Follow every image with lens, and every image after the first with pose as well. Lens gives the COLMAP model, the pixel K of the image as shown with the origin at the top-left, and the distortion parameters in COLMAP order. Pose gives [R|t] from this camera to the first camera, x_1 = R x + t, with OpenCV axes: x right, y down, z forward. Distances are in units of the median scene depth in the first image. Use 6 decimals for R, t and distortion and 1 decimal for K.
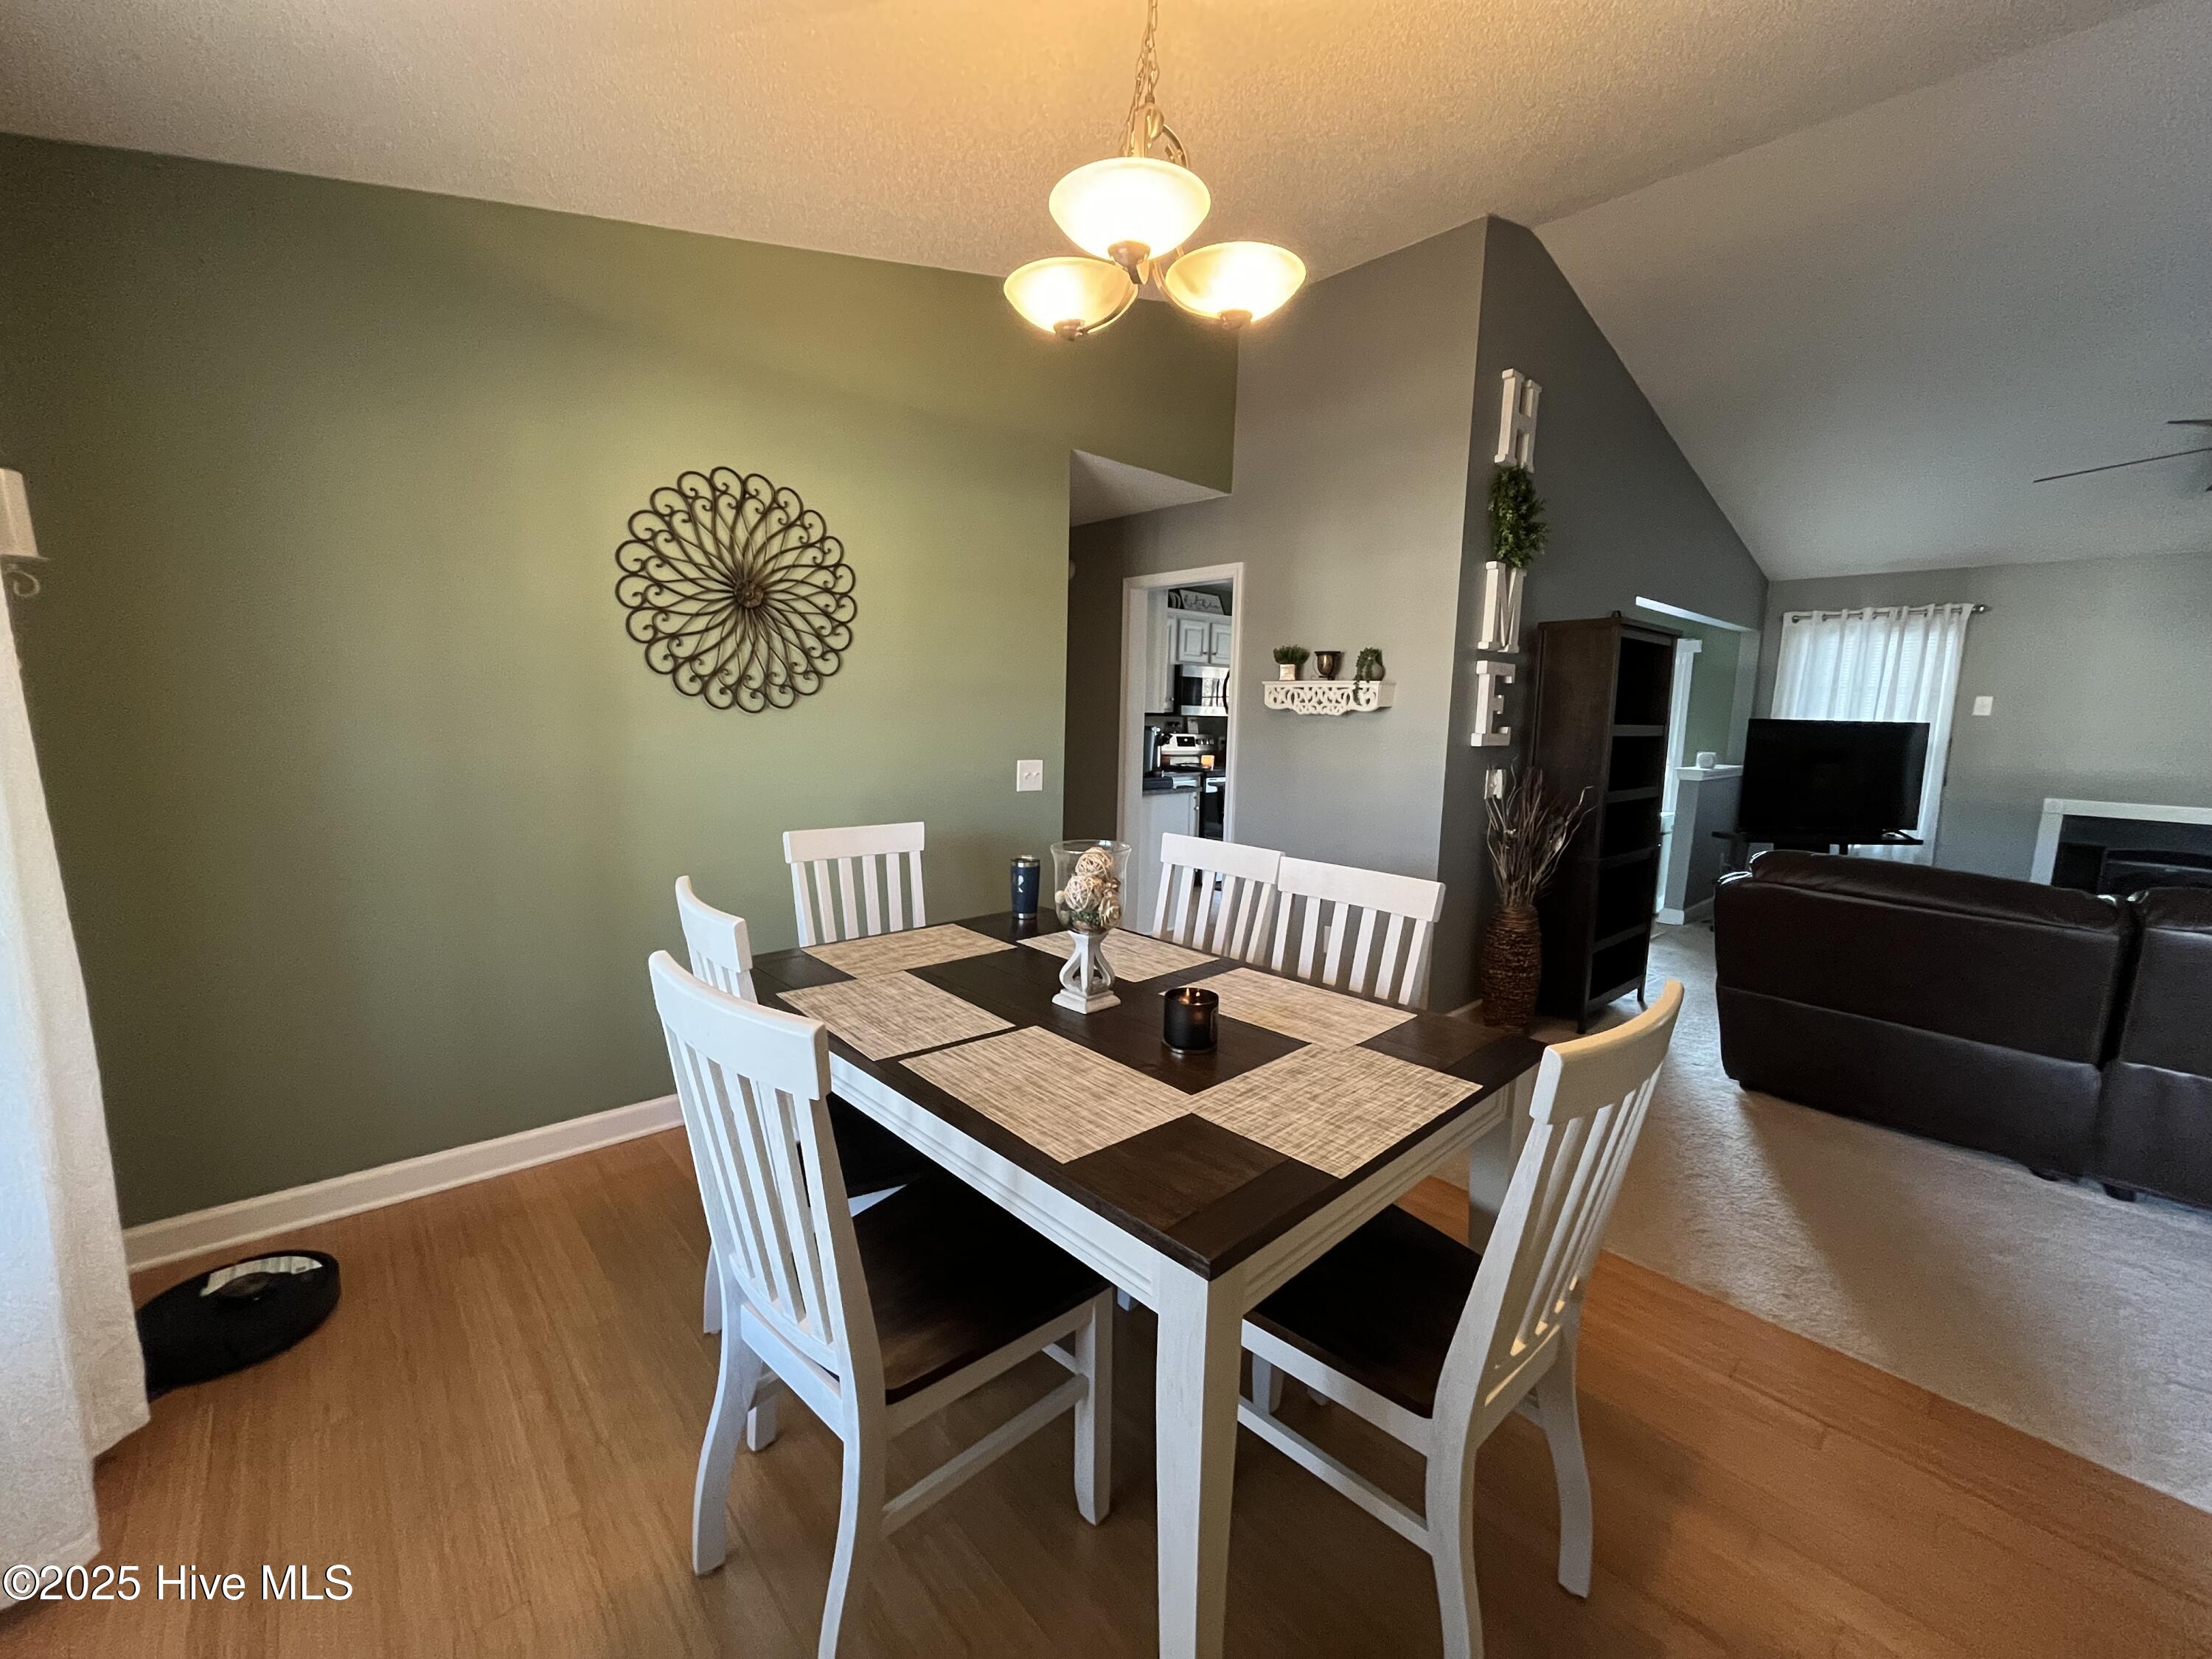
lens RADIAL K [[890.7, 0, 1098.4], [0, 890.7, 828.3], [0, 0, 1]] dist [-0.003453, 0.000341]
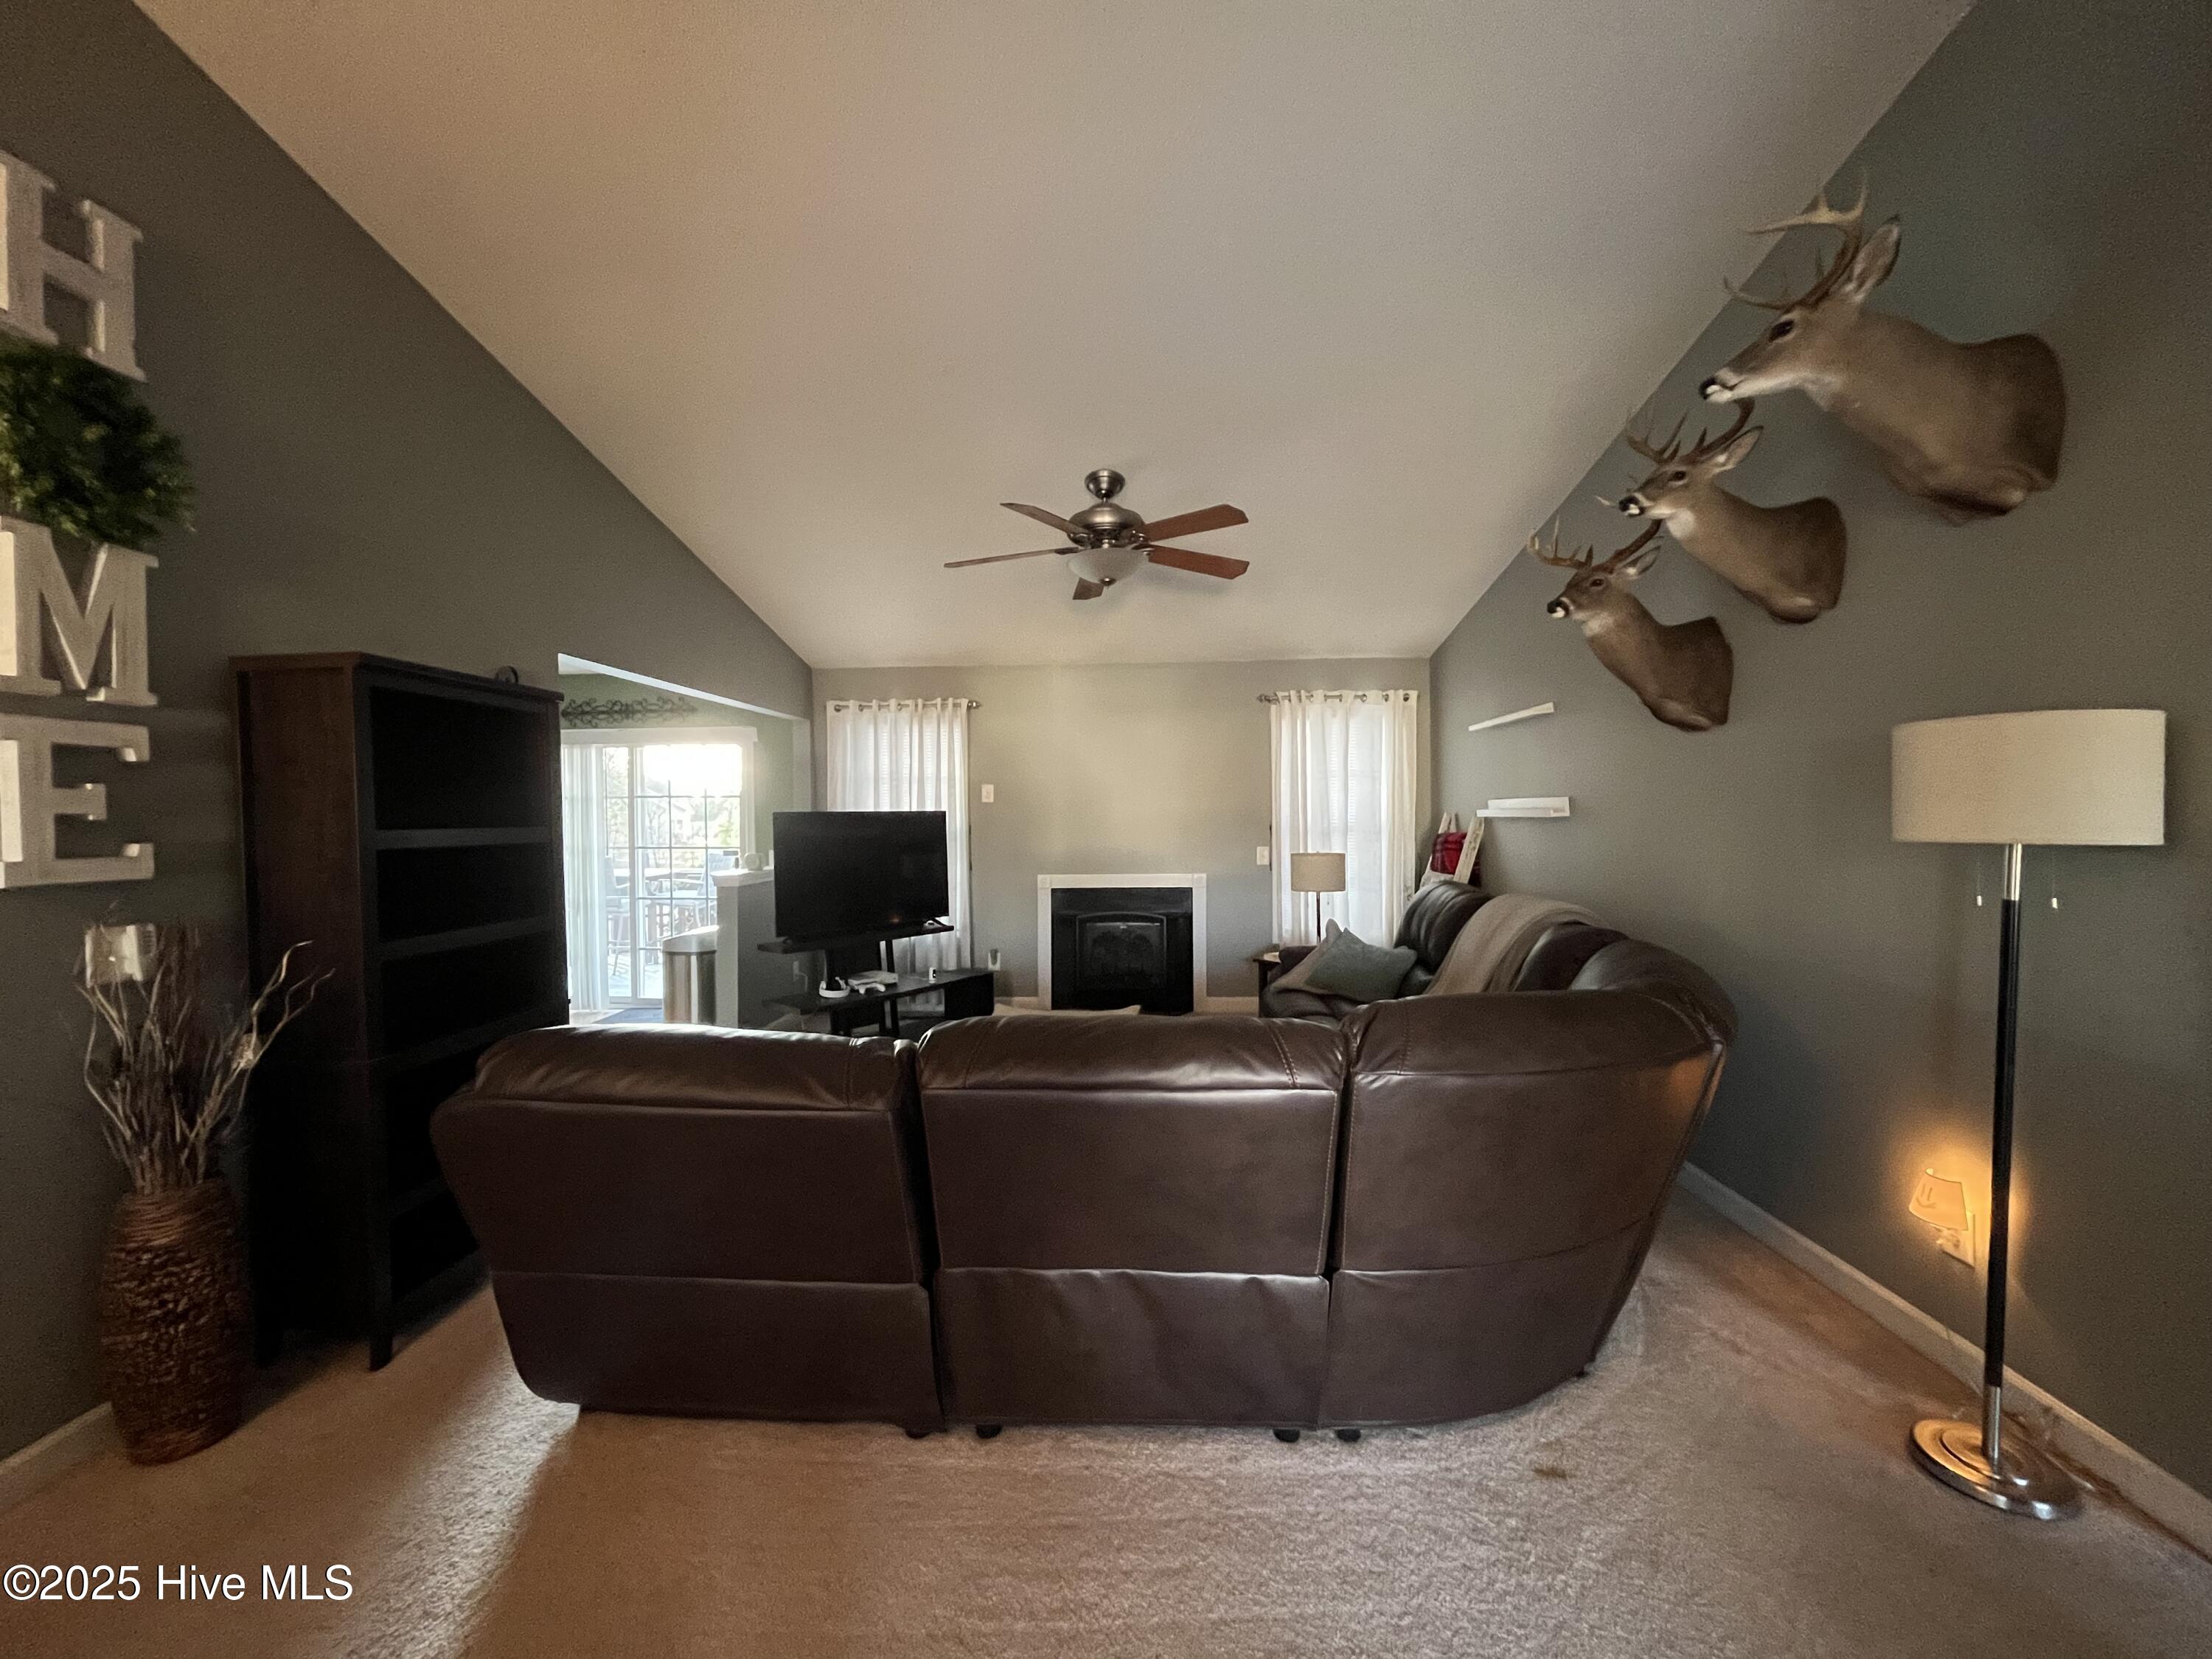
lens RADIAL K [[890.7, 0, 1098.4], [0, 890.7, 828.3], [0, 0, 1]] dist [-0.003453, 0.000341]
pose [[0.702387, -0.043082, 0.710490, 1.032769], [0.122090, 0.990666, -0.060626, -0.047052], [-0.701247, 0.129326, 0.701090, 0.499178]]
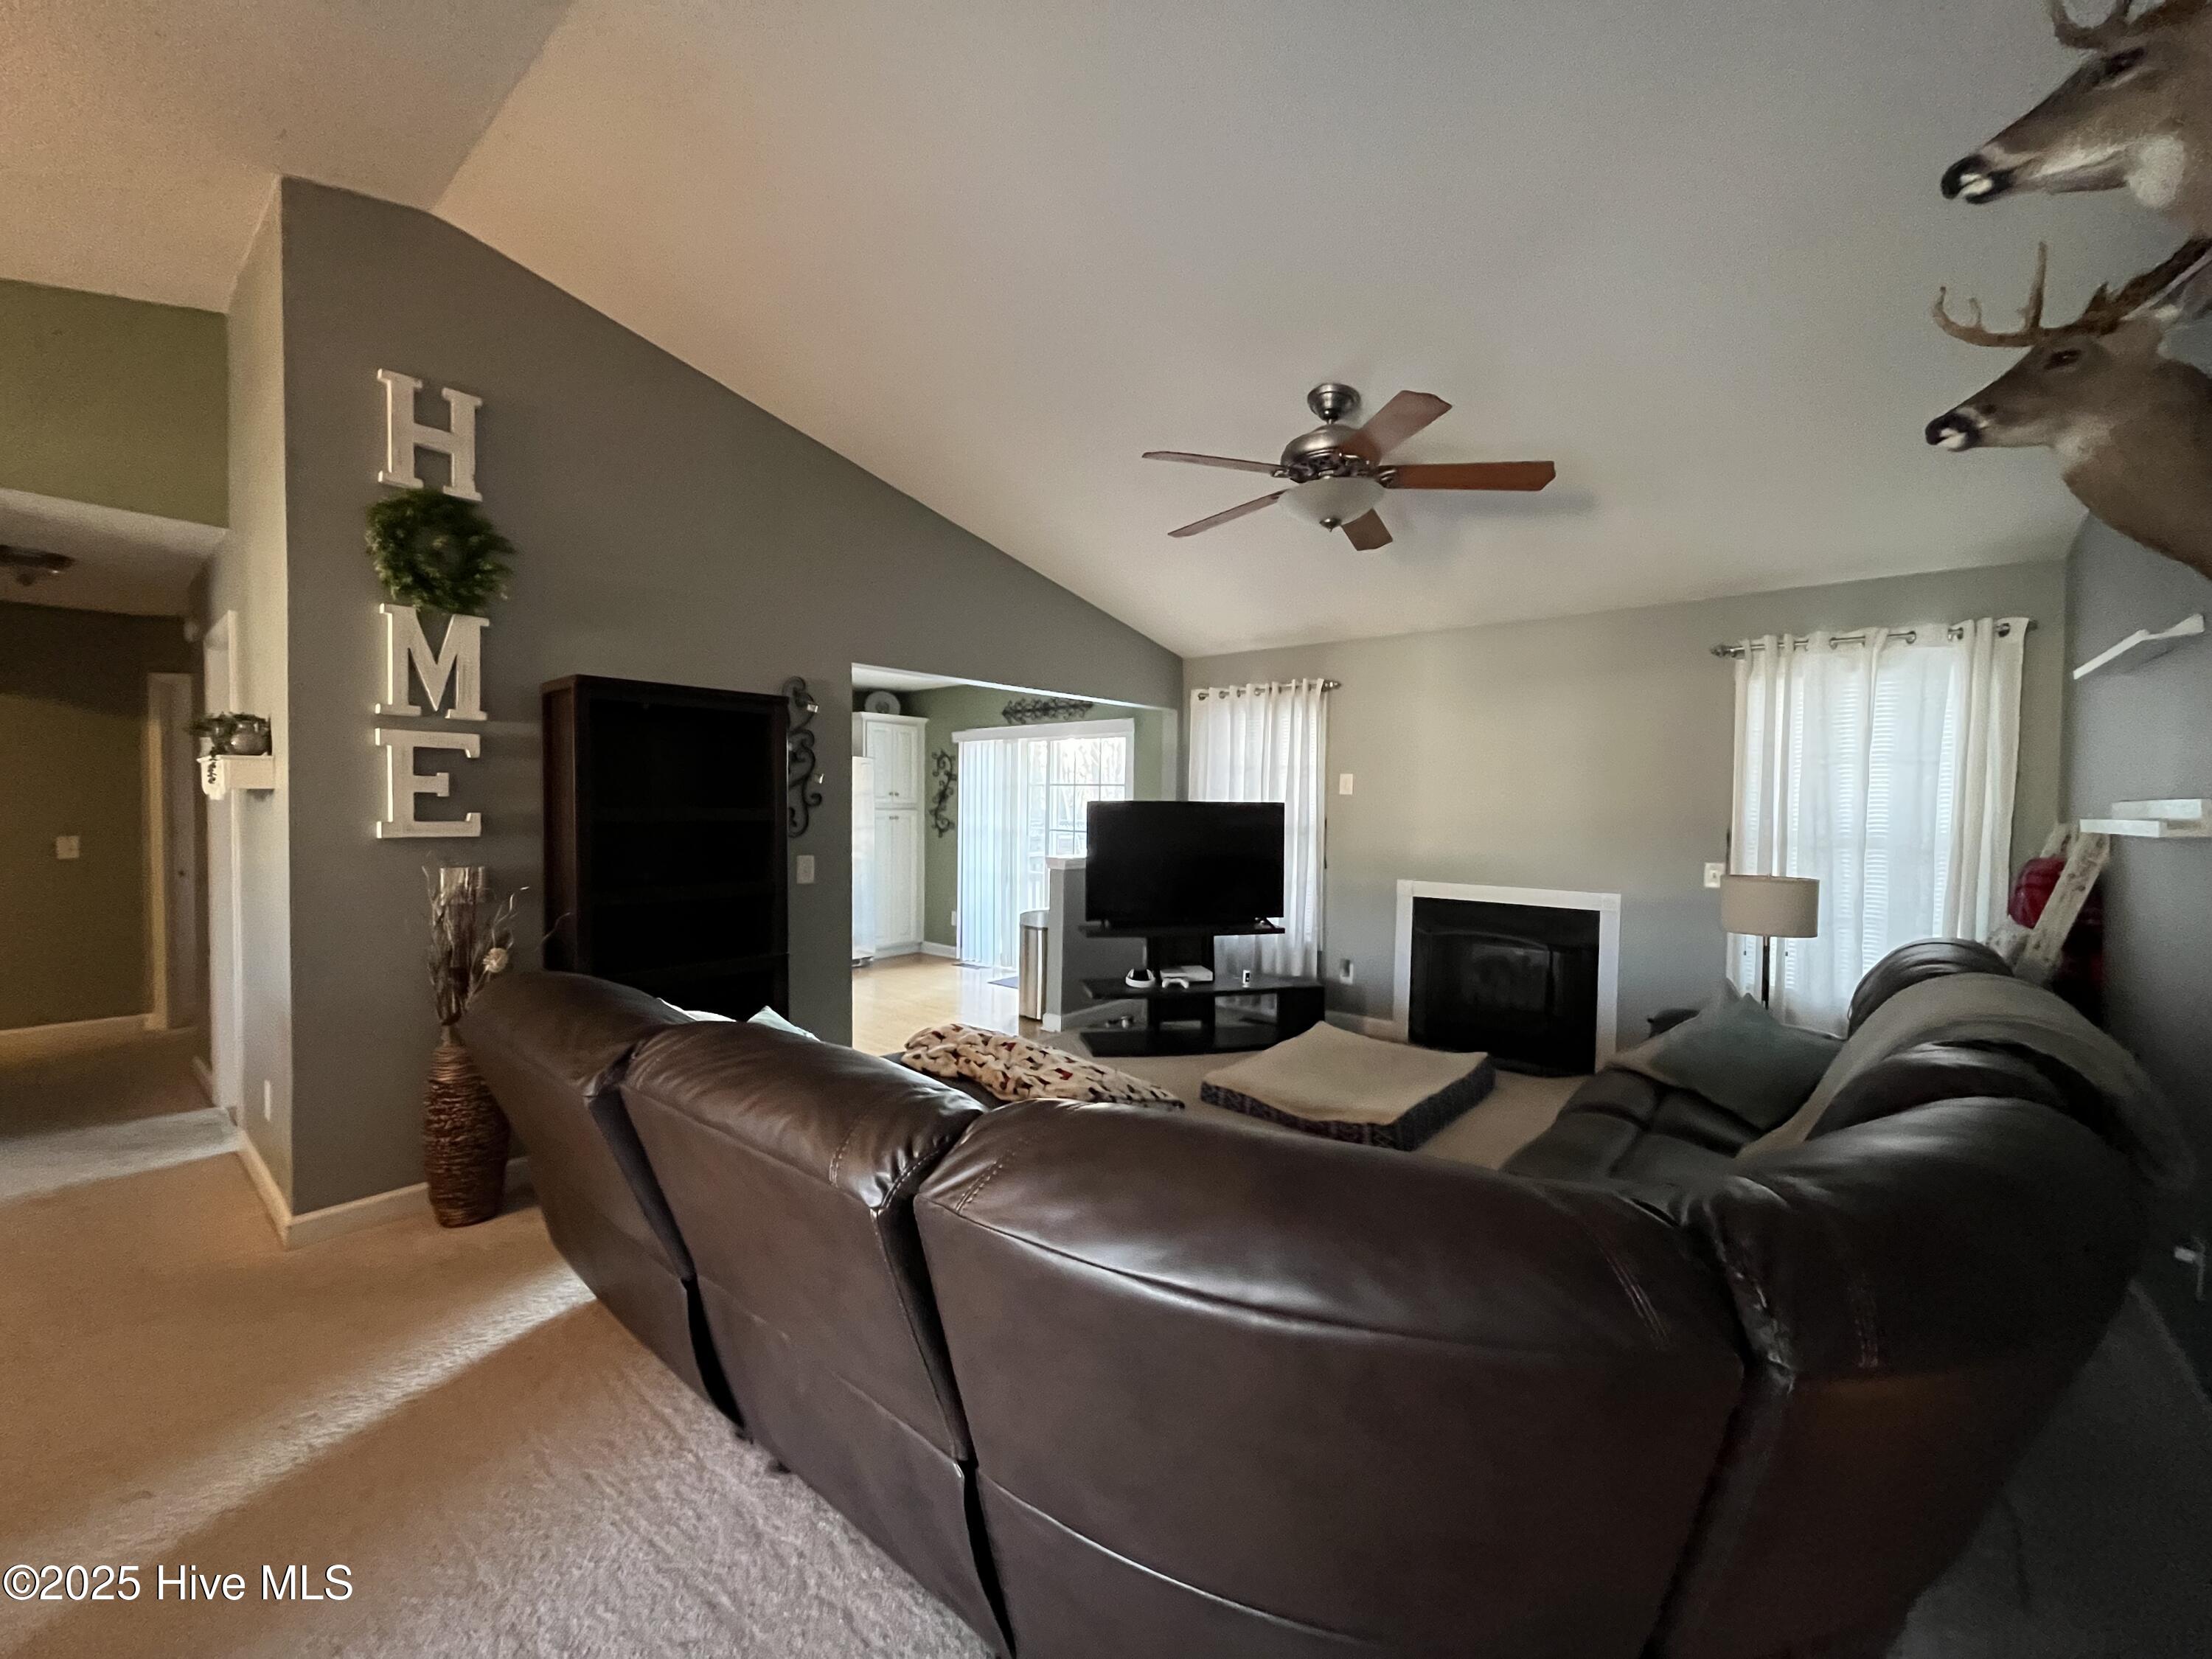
lens RADIAL K [[890.7, 0, 1098.4], [0, 890.7, 828.3], [0, 0, 1]] dist [-0.003453, 0.000341]
pose [[0.989866, -0.015882, 0.141114, 1.907515], [0.030278, 0.994480, -0.100459, -0.009810], [-0.138740, 0.103714, 0.984883, 0.321907]]
